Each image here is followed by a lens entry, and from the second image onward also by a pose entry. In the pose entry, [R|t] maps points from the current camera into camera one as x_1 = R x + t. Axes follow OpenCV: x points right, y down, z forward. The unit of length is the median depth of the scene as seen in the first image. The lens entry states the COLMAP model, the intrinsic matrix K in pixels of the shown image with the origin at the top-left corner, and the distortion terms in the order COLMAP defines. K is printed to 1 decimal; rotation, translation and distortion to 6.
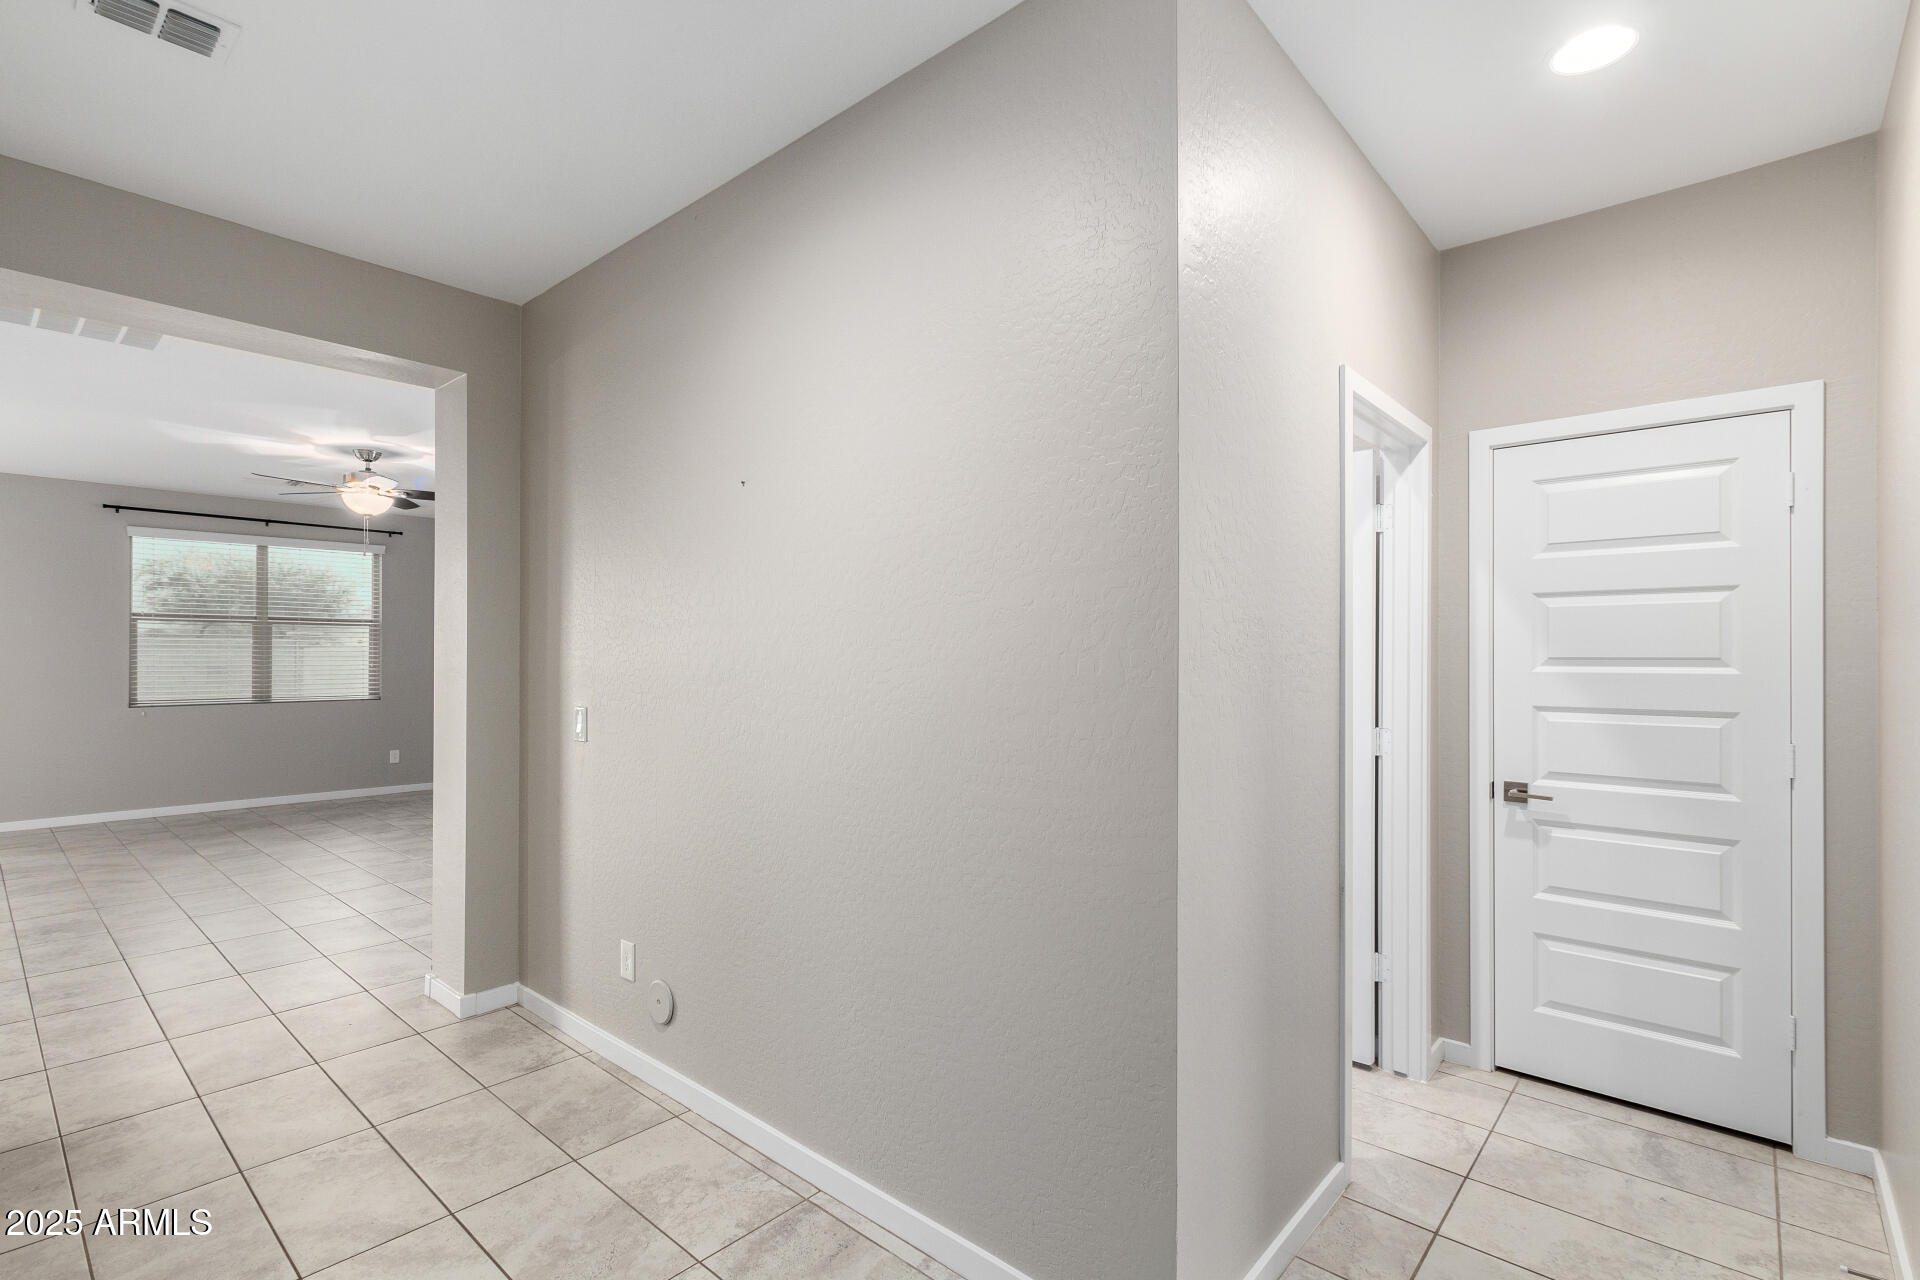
lens RADIAL K [[883.6, 0, 941.4], [0, 883.6, 654.5], [0, 0, 1]] dist [0.006185, 0.000341]
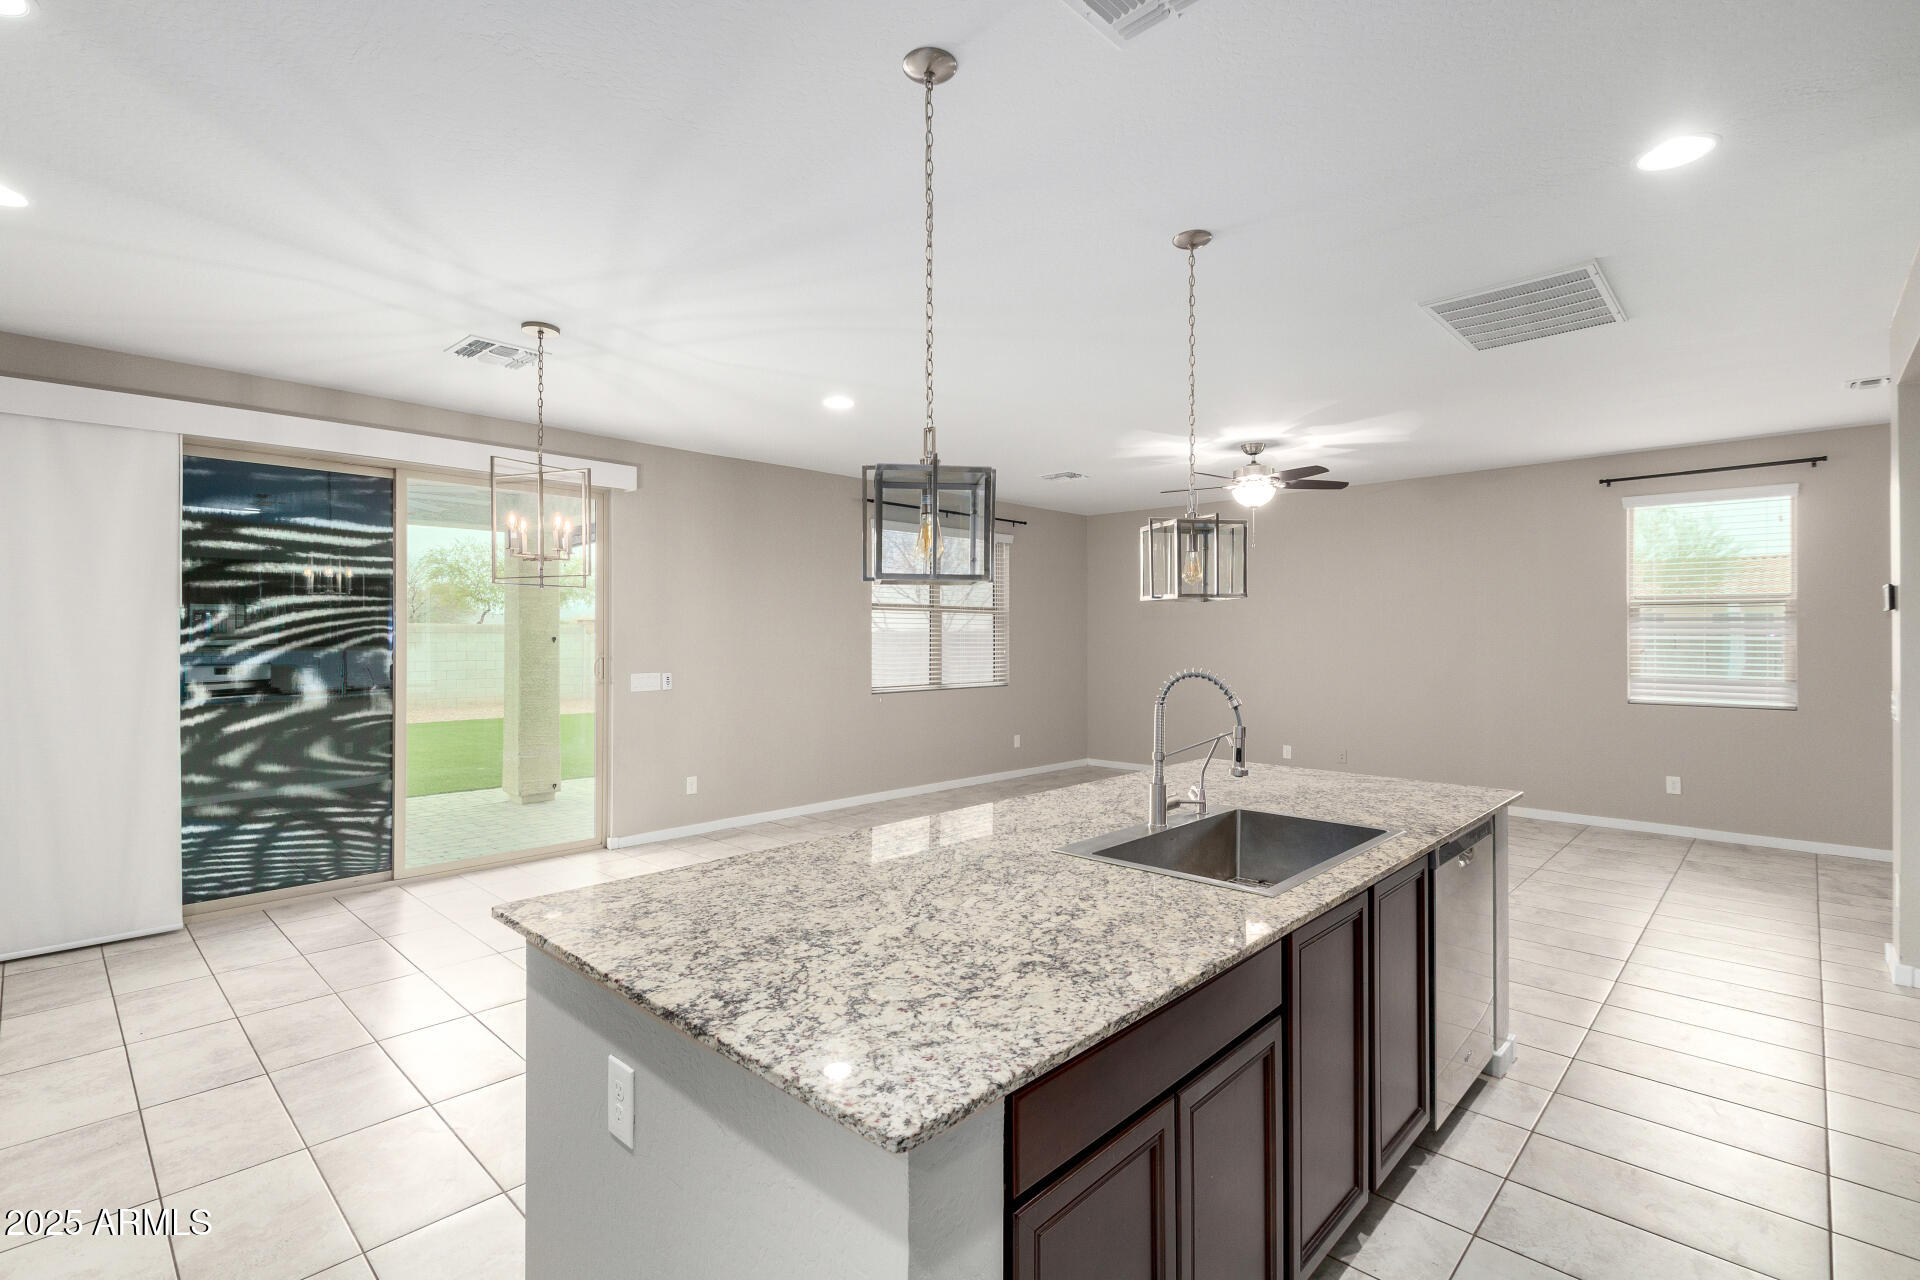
lens RADIAL K [[883.6, 0, 951.8], [0, 883.6, 639.1], [0, 0, 1]] dist [0.006185, 0.000341]
pose [[0.999197, -0.004133, -0.039855, -0.765395], [0.004299, 0.999982, 0.004082, -0.008290], [0.039837, -0.004250, 0.999197, -0.029230]]
